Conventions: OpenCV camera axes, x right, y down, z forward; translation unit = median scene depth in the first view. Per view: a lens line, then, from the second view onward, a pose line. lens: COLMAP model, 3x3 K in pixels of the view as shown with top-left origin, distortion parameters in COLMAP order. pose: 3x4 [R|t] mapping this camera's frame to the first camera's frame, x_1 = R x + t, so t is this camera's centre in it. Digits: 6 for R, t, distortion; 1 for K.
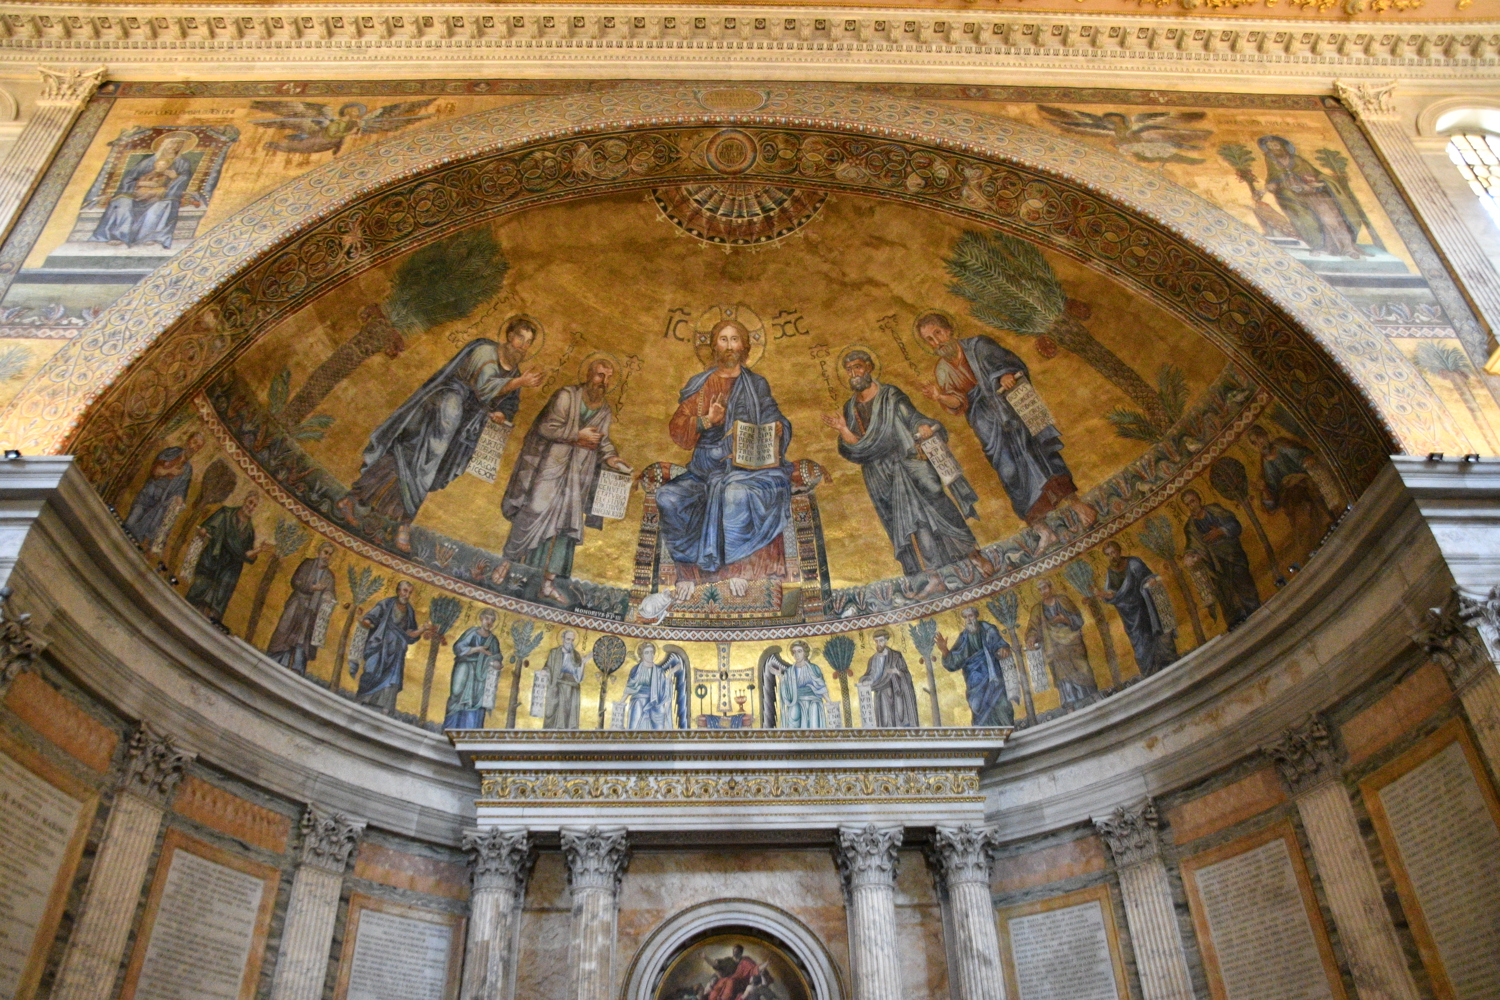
lens RADIAL K [[1116.2, 0, 747.6], [0, 1116.2, 525.0], [0, 0, 1]] dist [-0.113578, 0.096939]
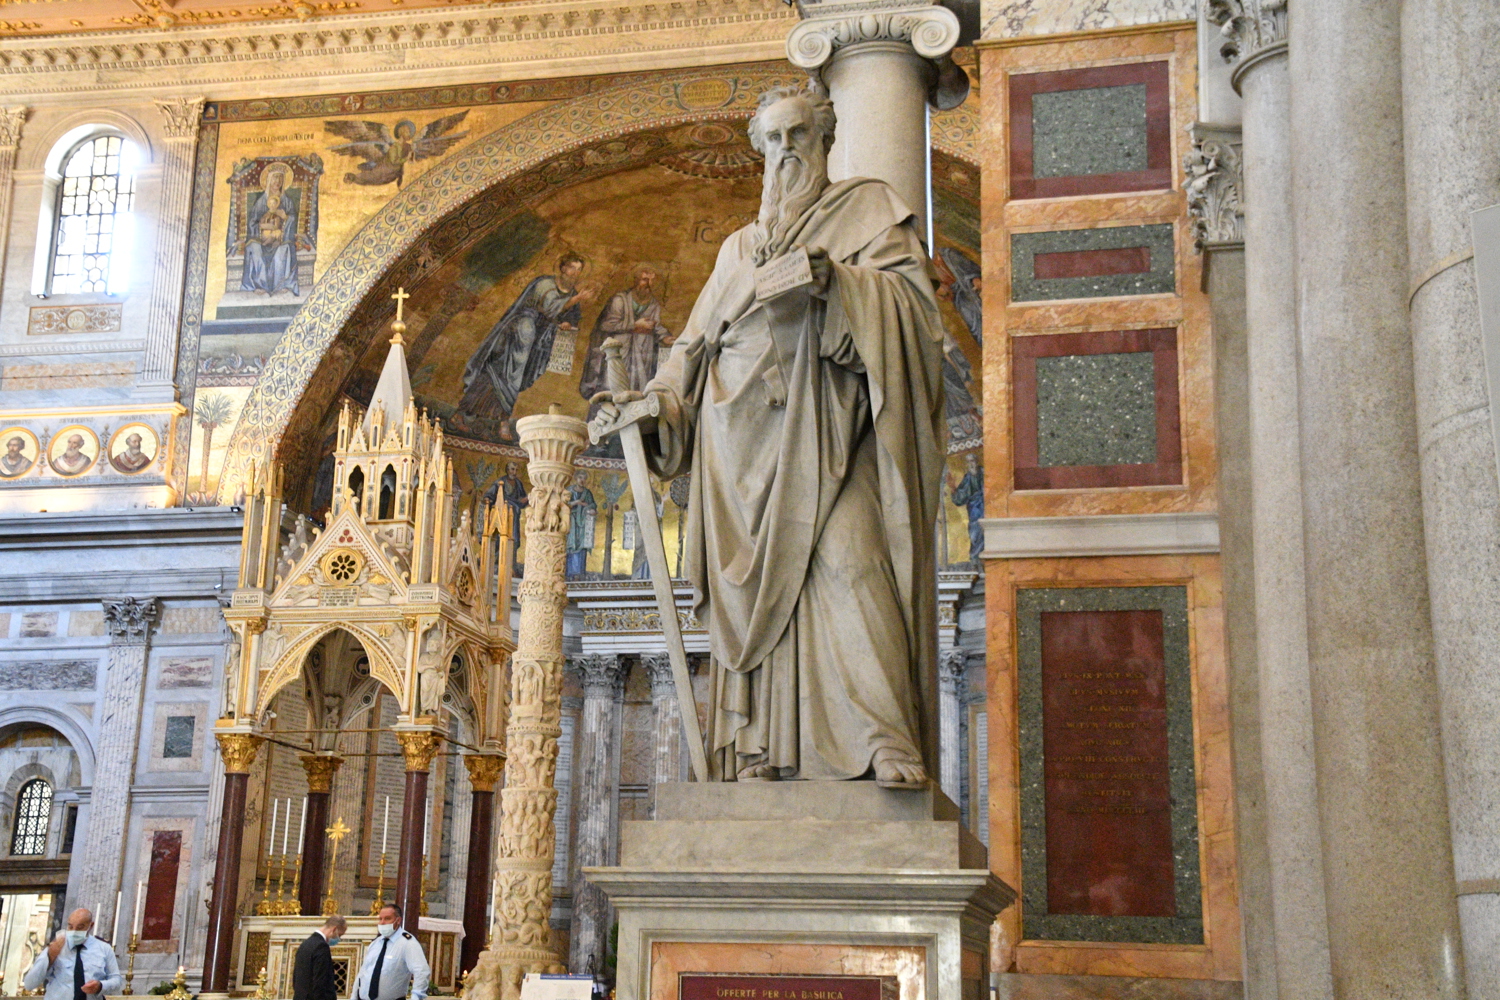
lens RADIAL K [[1833.8, 0, 750.0], [0, 1833.8, 500.0], [0, 0, 1]] dist [0.171146, 0.027445]
pose [[0.971432, -0.017724, -0.236656, 0.494520], [0.102948, 0.929968, 0.352932, -0.676577], [0.213827, -0.367213, 0.905225, -0.948223]]
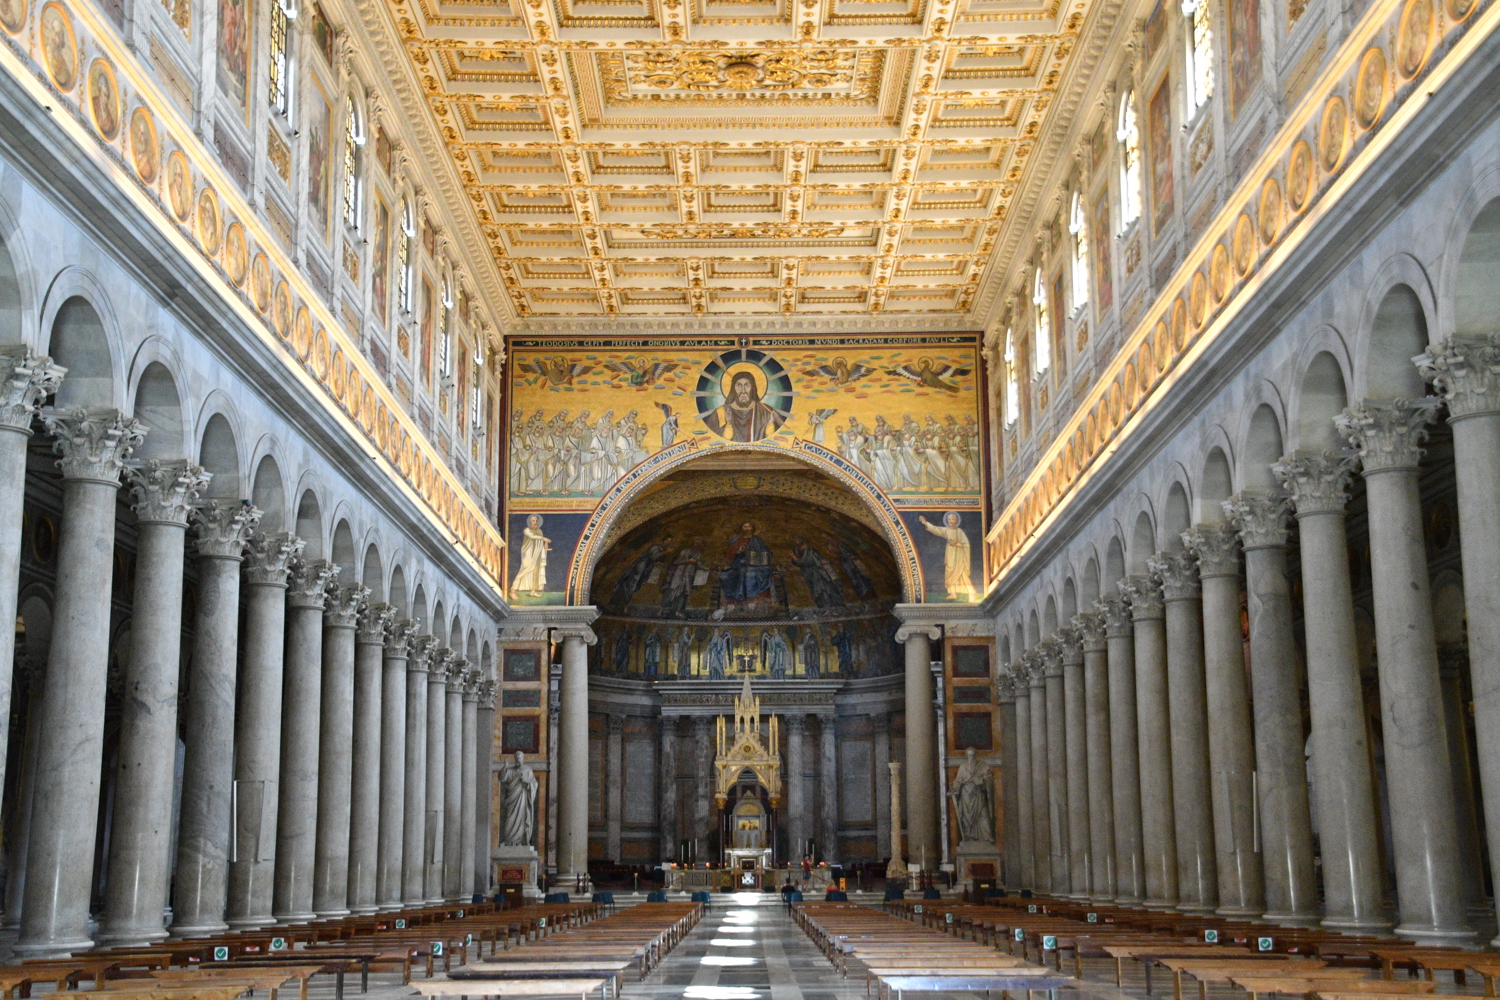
lens RADIAL K [[1779.8, 0, 750.0], [0, 1779.8, 500.0], [0, 0, 1]] dist [0.004785, 0.000724]
pose [[0.999315, 0.010441, -0.035503, 0.151290], [0.005315, 0.908922, 0.416932, -2.181759], [0.036623, -0.416835, 0.908244, -3.013958]]
